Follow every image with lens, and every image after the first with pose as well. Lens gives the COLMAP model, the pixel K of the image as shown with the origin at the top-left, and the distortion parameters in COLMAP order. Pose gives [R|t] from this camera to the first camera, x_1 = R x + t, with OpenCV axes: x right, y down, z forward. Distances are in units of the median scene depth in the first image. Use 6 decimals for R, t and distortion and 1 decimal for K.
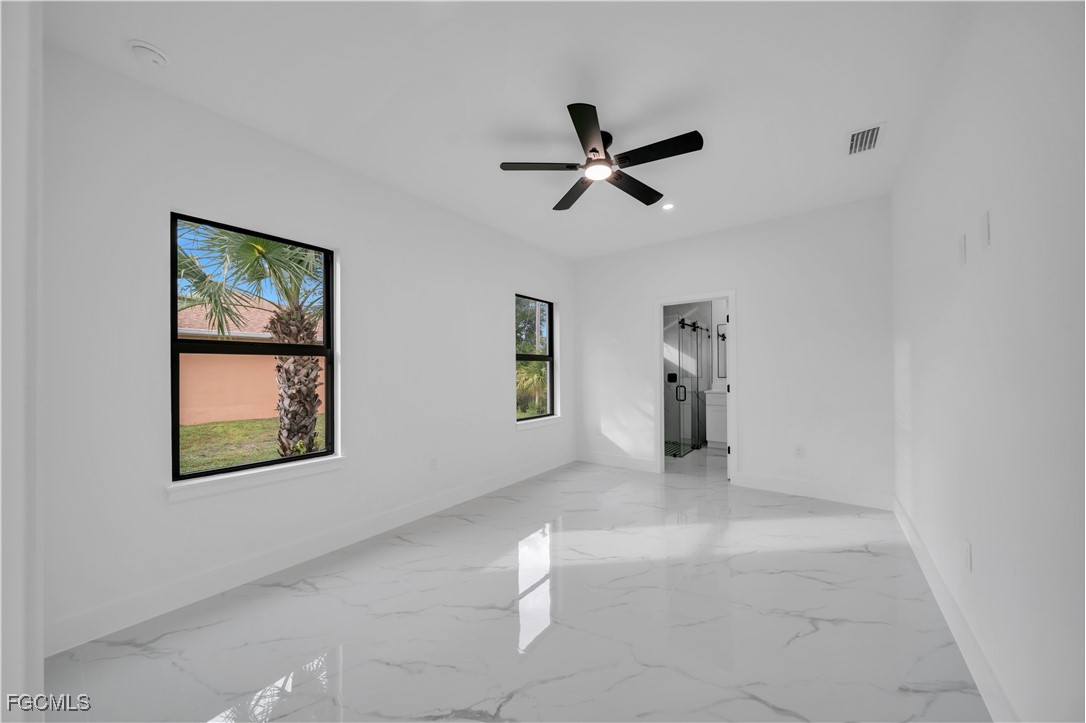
lens RADIAL K [[374.4, 0, 541.7], [0, 374.4, 365.9], [0, 0, 1]] dist [-0.000771, -0.000150]
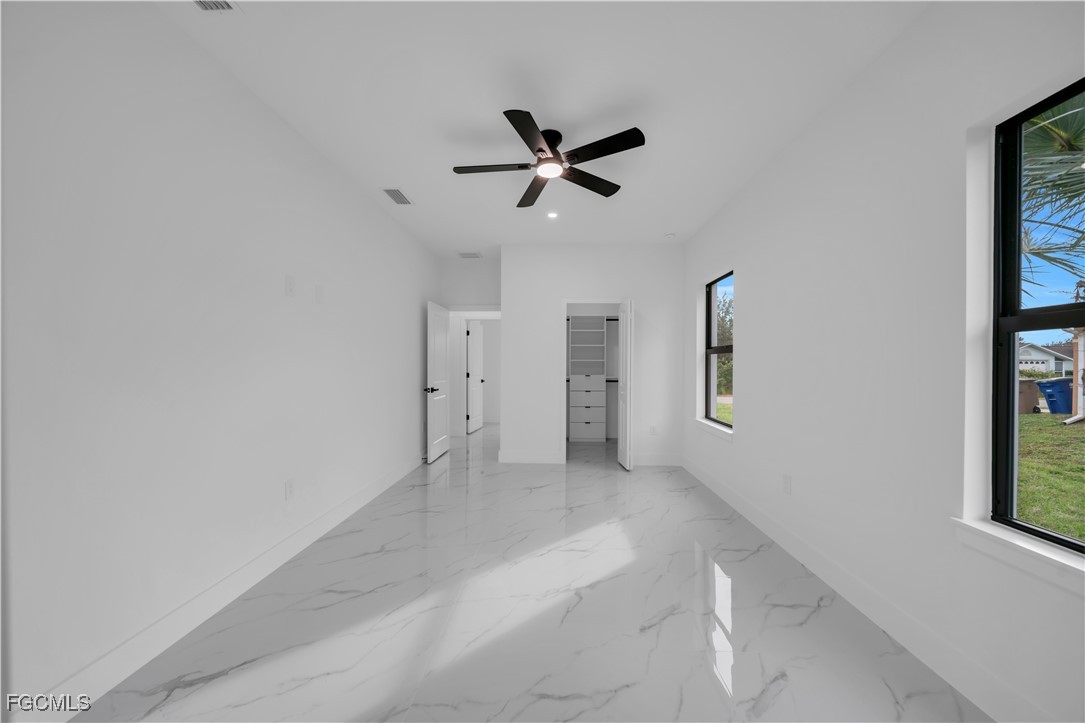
lens RADIAL K [[374.0, 0, 540.8], [0, 374.0, 365.9], [0, 0, 1]] dist [-0.000771, -0.000150]
pose [[-0.825510, 0.007219, -0.564341, 0.748708], [0.012499, 0.999907, -0.005494, 0.021349], [0.564249, -0.011589, -0.825523, 1.824173]]
